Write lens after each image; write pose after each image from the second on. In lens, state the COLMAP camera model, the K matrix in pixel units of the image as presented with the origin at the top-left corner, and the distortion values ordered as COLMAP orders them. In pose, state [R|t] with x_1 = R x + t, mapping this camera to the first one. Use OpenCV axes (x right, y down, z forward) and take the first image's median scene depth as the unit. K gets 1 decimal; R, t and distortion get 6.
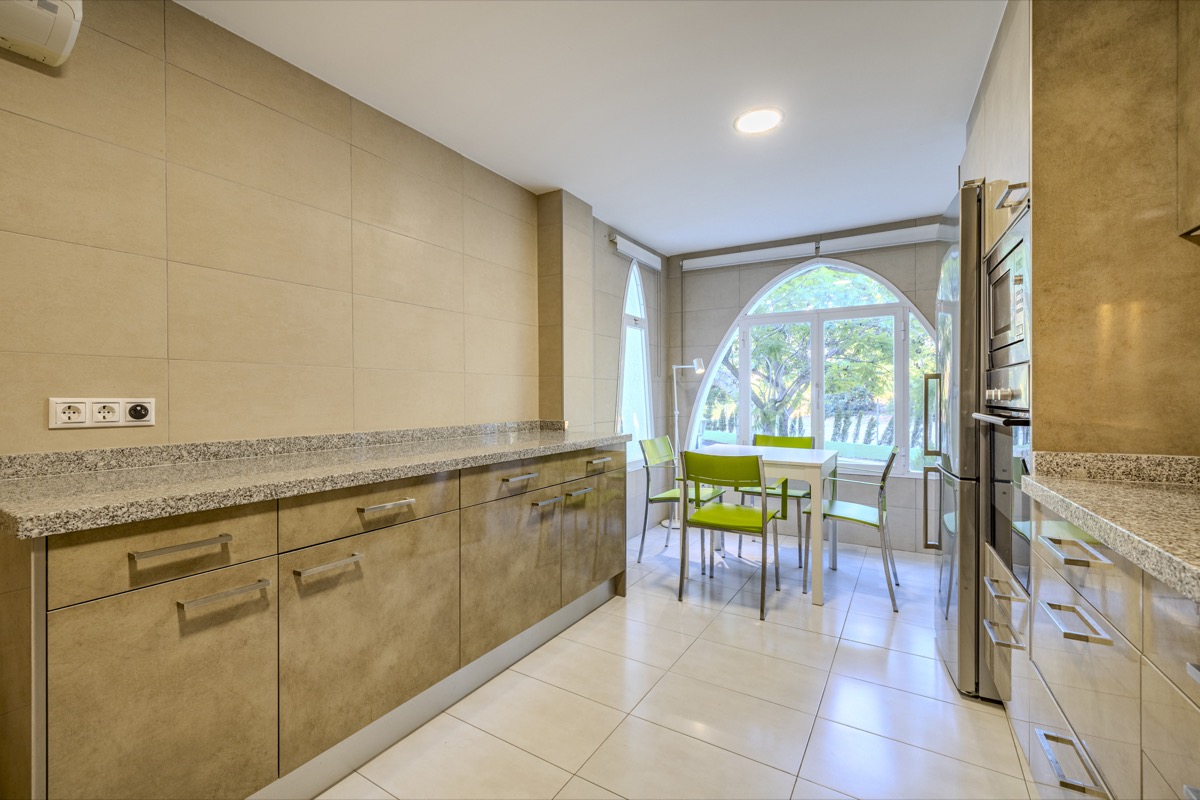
lens RADIAL K [[506.4, 0, 589.0], [0, 506.4, 398.5], [0, 0, 1]] dist [0.001114, 0.001069]
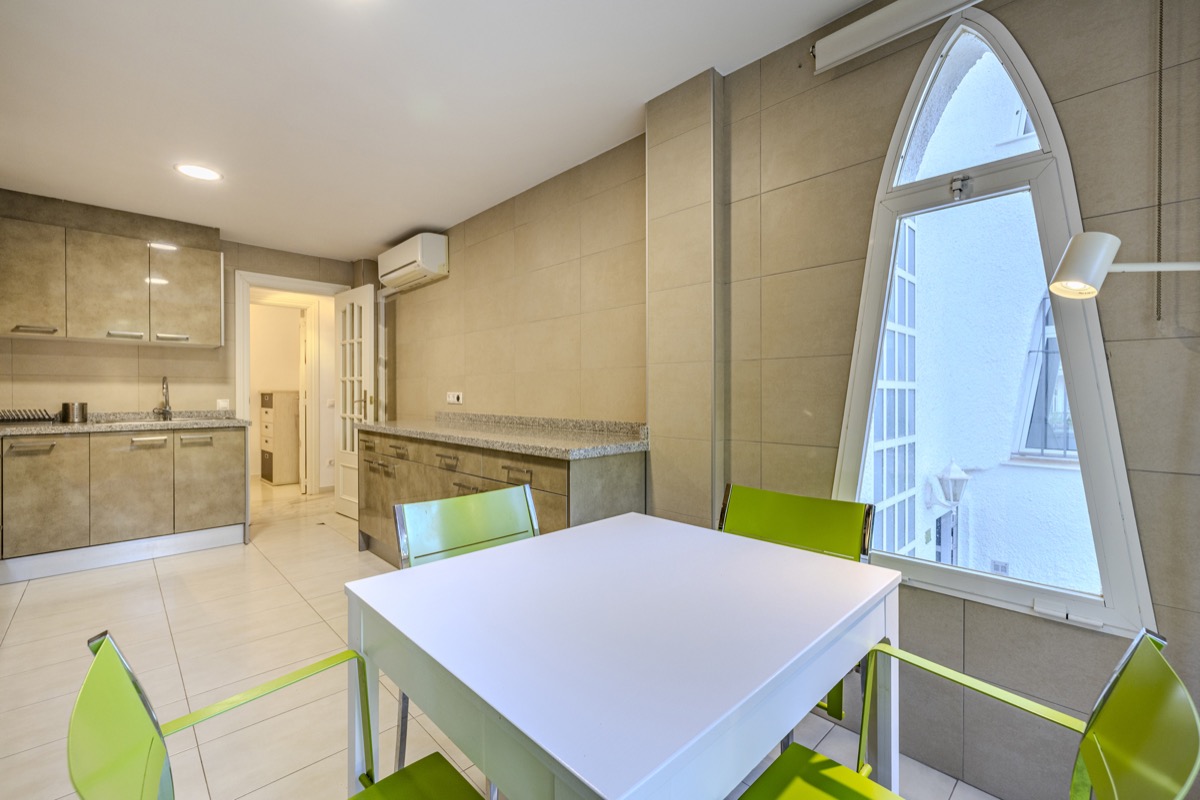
lens RADIAL K [[506.4, 0, 599.4], [0, 506.4, 397.2], [0, 0, 1]] dist [0.001114, 0.001069]
pose [[-0.229024, 0.012312, -0.973343, 0.523558], [-0.003006, 0.999906, 0.013356, -0.005405], [0.973416, 0.005985, -0.228965, 0.866092]]
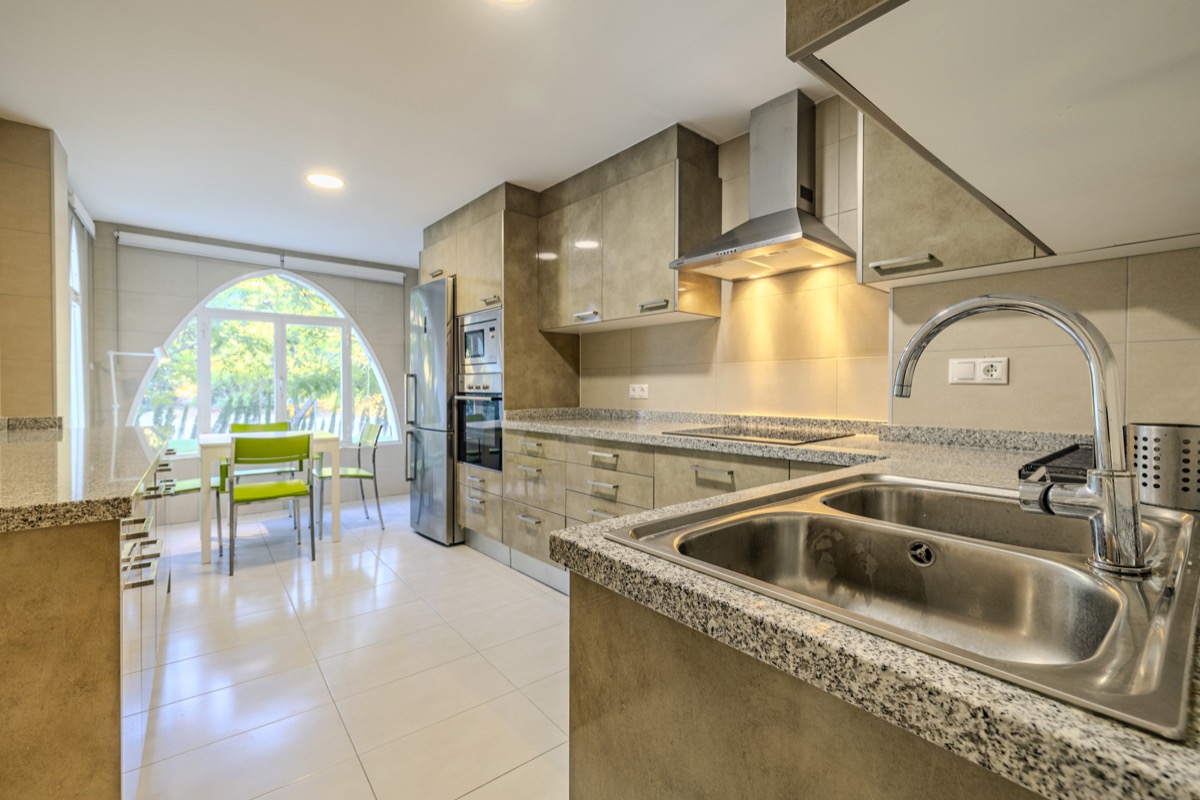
lens RADIAL K [[506.4, 0, 585.8], [0, 506.4, 392.0], [0, 0, 1]] dist [0.001114, 0.001069]
pose [[0.338202, -0.004603, 0.941062, -0.410023], [0.002501, 0.999989, 0.003992, 0.002263], [-0.941070, 0.001004, 0.338210, -0.055813]]
